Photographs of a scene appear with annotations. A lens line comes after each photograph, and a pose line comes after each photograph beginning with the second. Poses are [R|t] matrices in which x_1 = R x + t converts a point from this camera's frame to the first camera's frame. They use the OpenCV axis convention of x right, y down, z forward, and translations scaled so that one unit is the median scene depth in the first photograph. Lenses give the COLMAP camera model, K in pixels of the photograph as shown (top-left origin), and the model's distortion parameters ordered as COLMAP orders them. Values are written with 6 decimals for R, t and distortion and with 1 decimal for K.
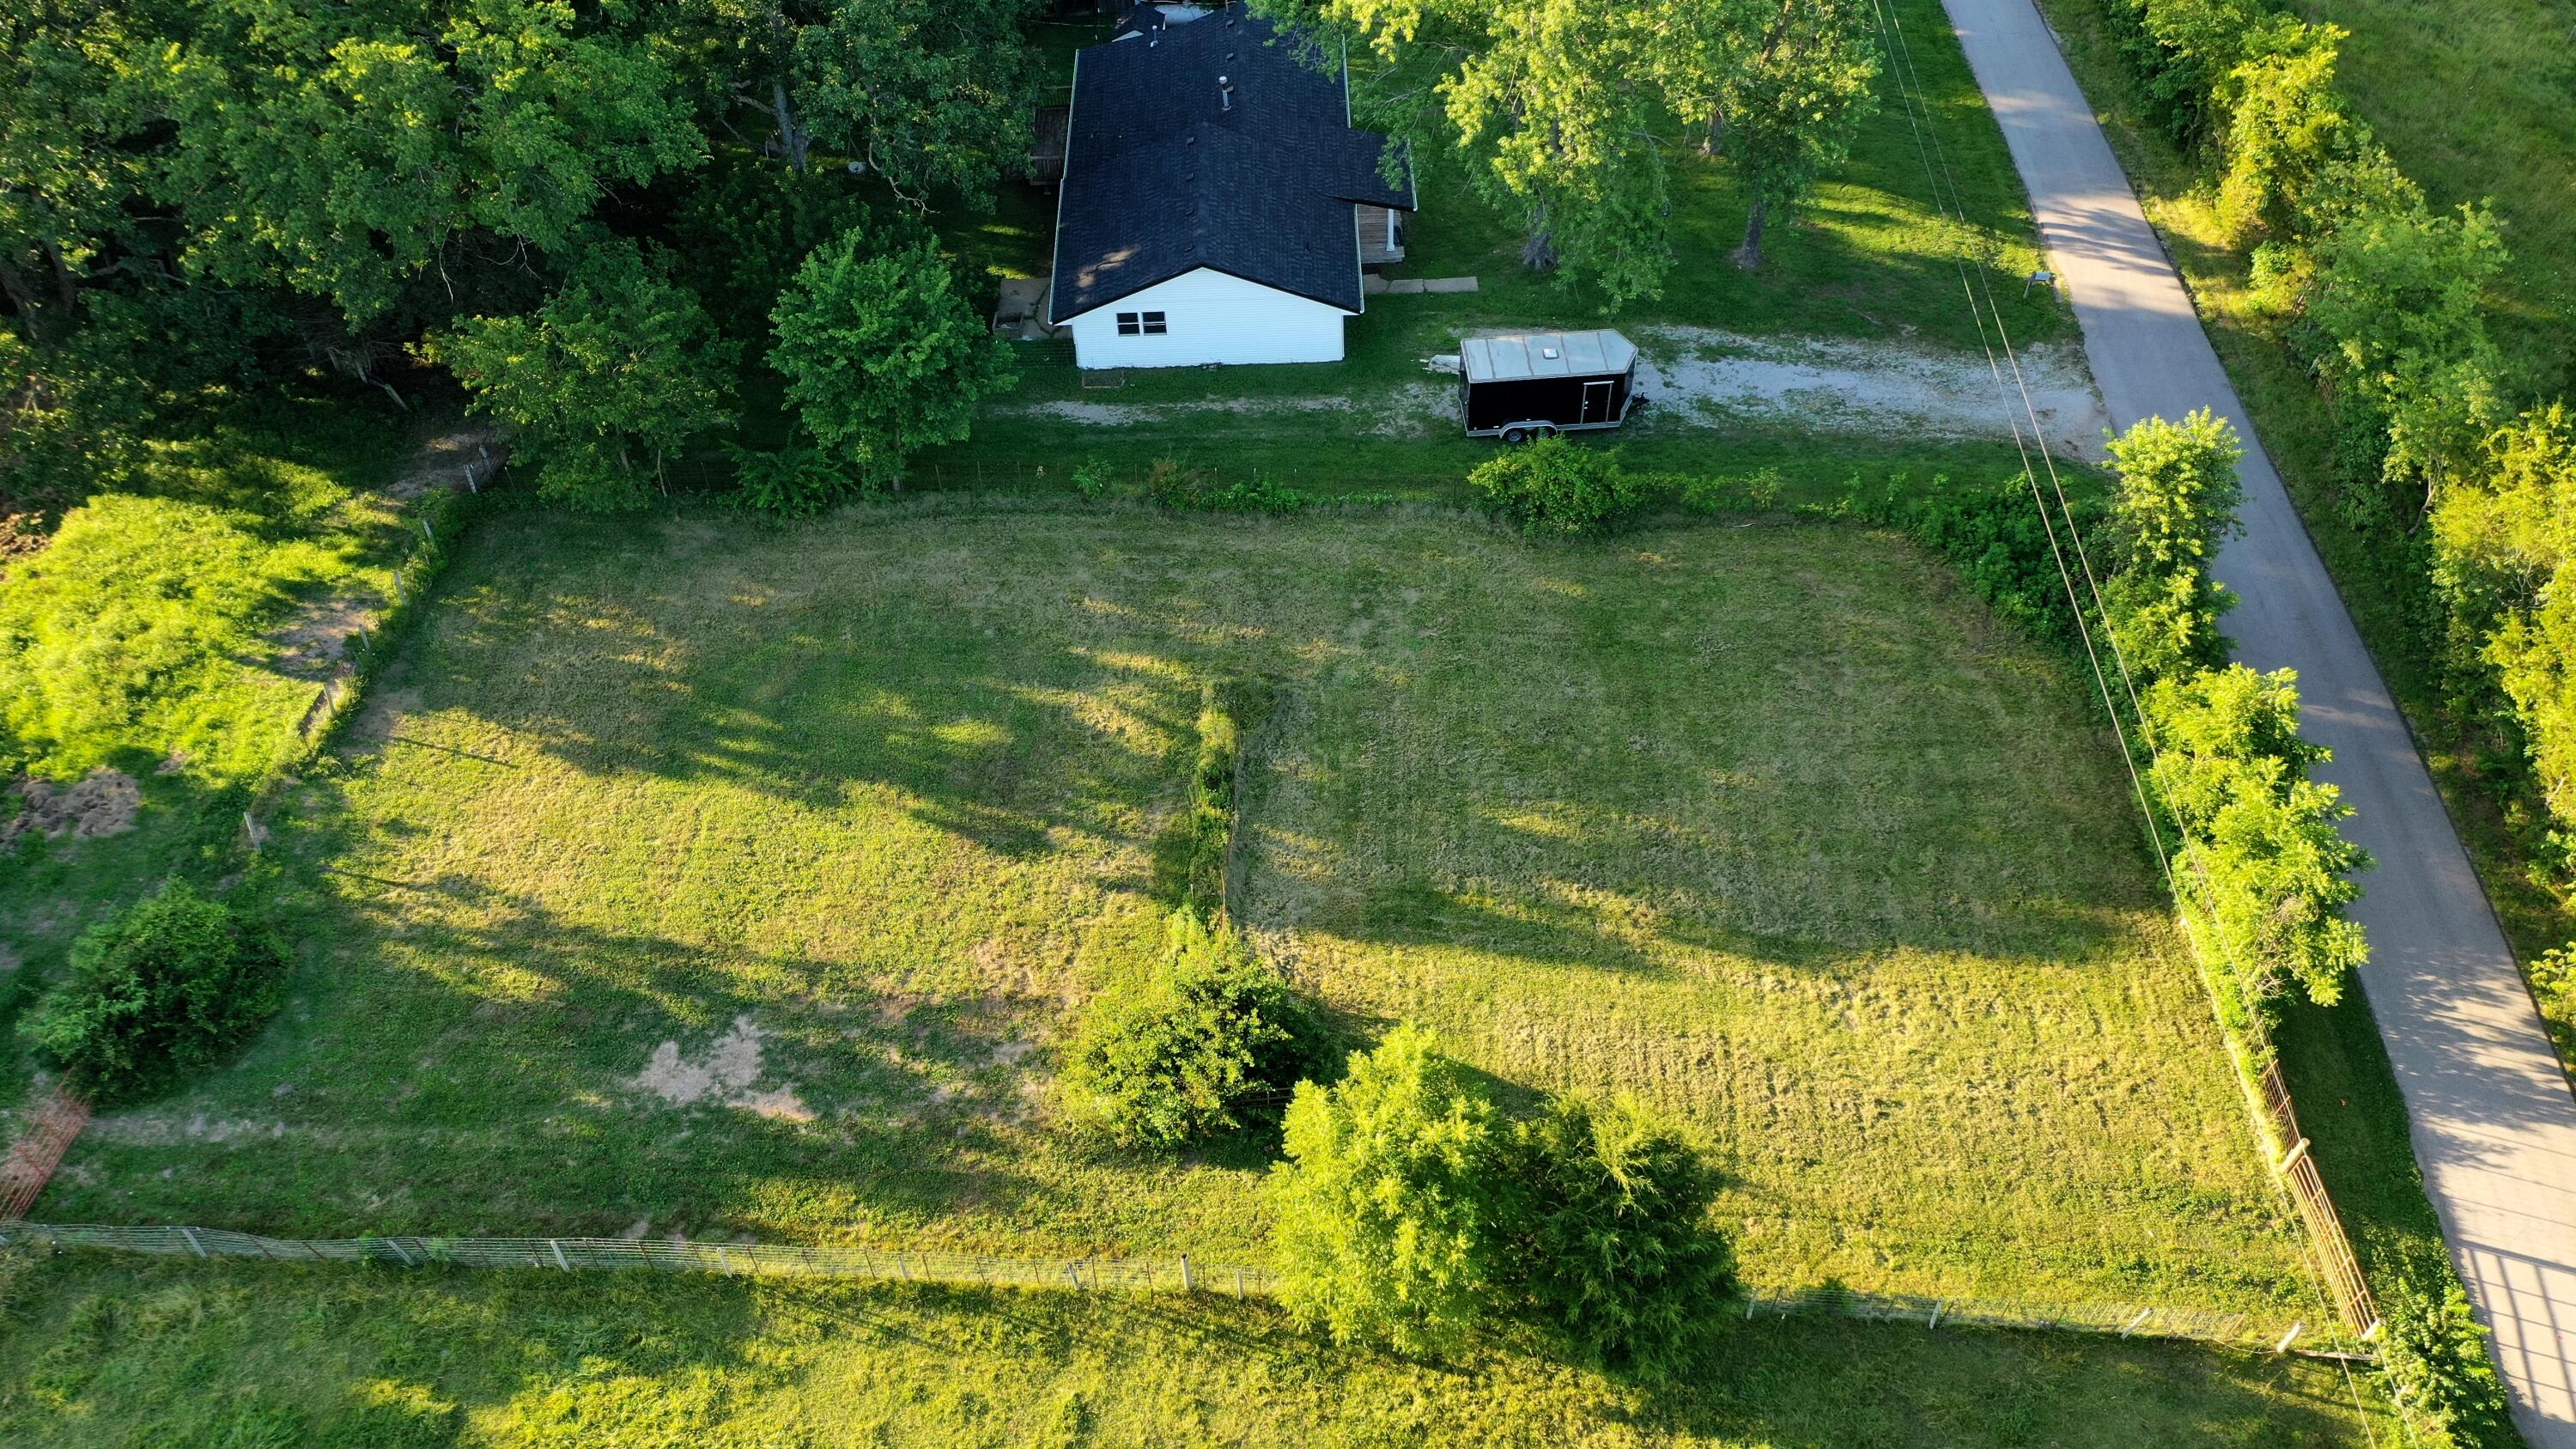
lens RADIAL K [[2027.4, 0, 1288.0], [0, 2027.4, 724.5], [0, 0, 1]] dist [-0.005777, -0.006310]
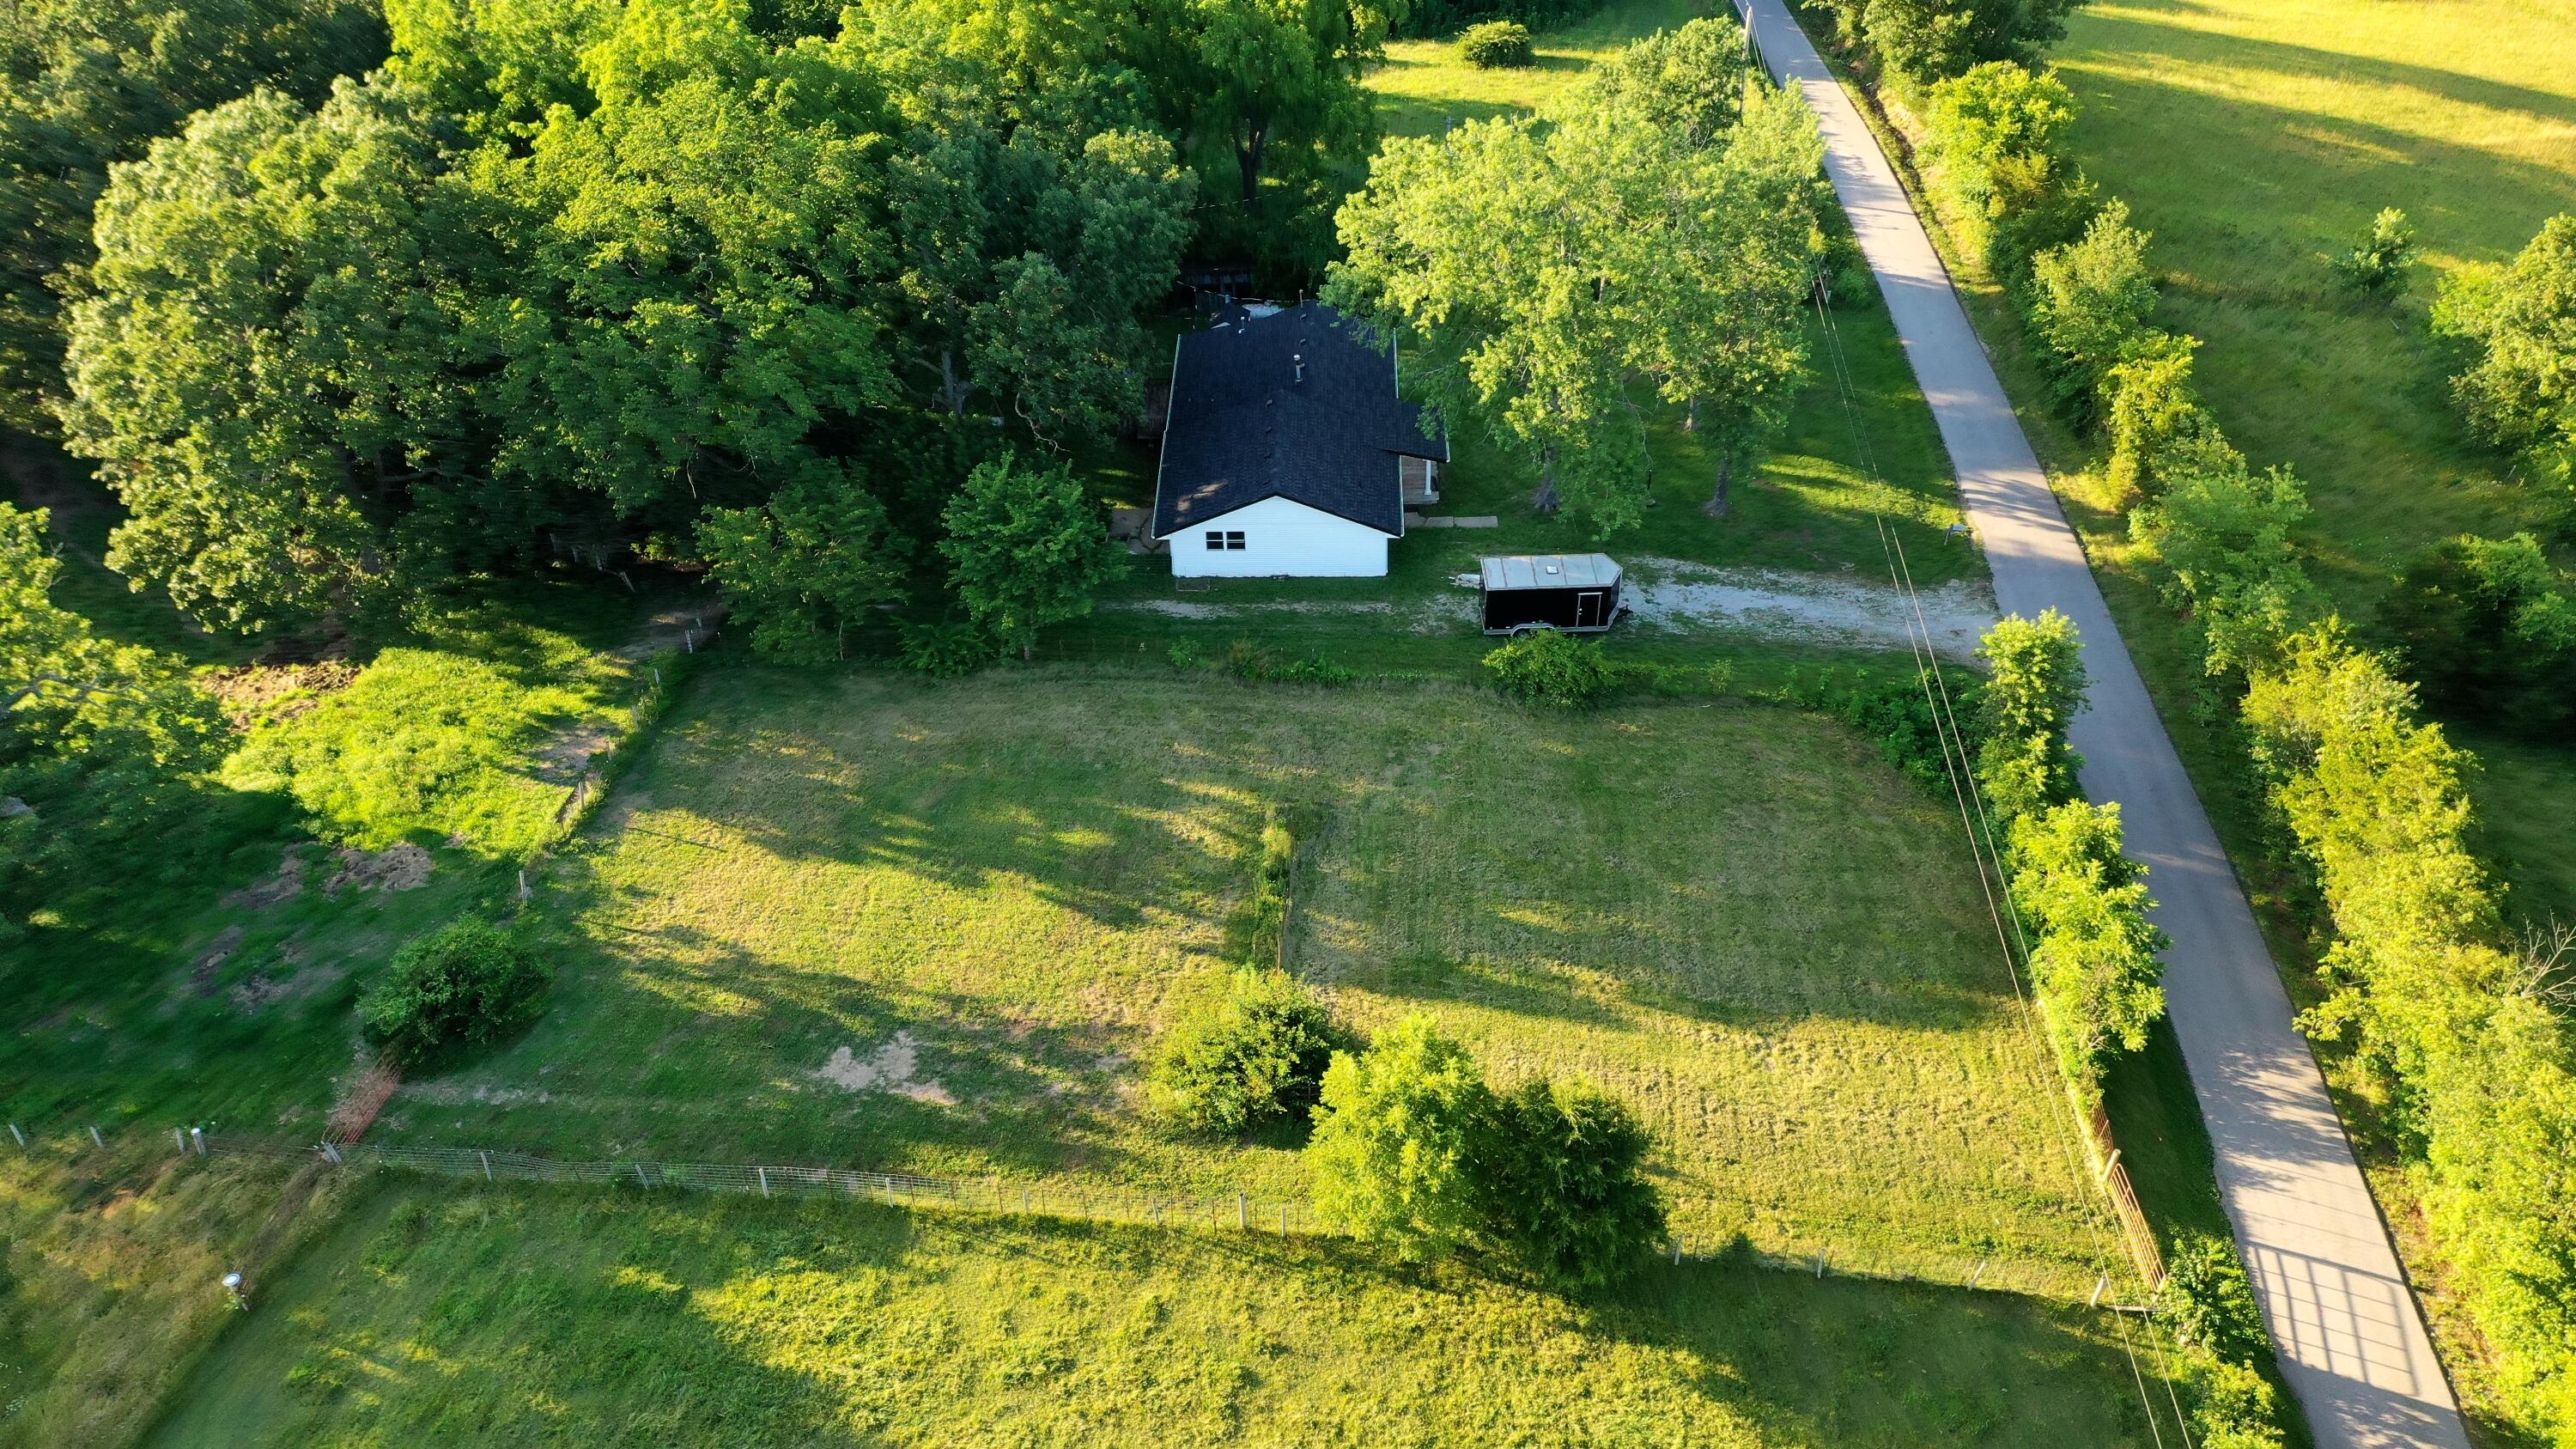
lens RADIAL K [[2027.4, 0, 1288.0], [0, 2027.4, 724.5], [0, 0, 1]] dist [-0.005777, -0.006310]
pose [[0.999192, 0.030134, -0.026609, 0.003430], [-0.033847, 0.987739, -0.152400, 0.128357], [0.021690, 0.153177, 0.987961, -0.269292]]
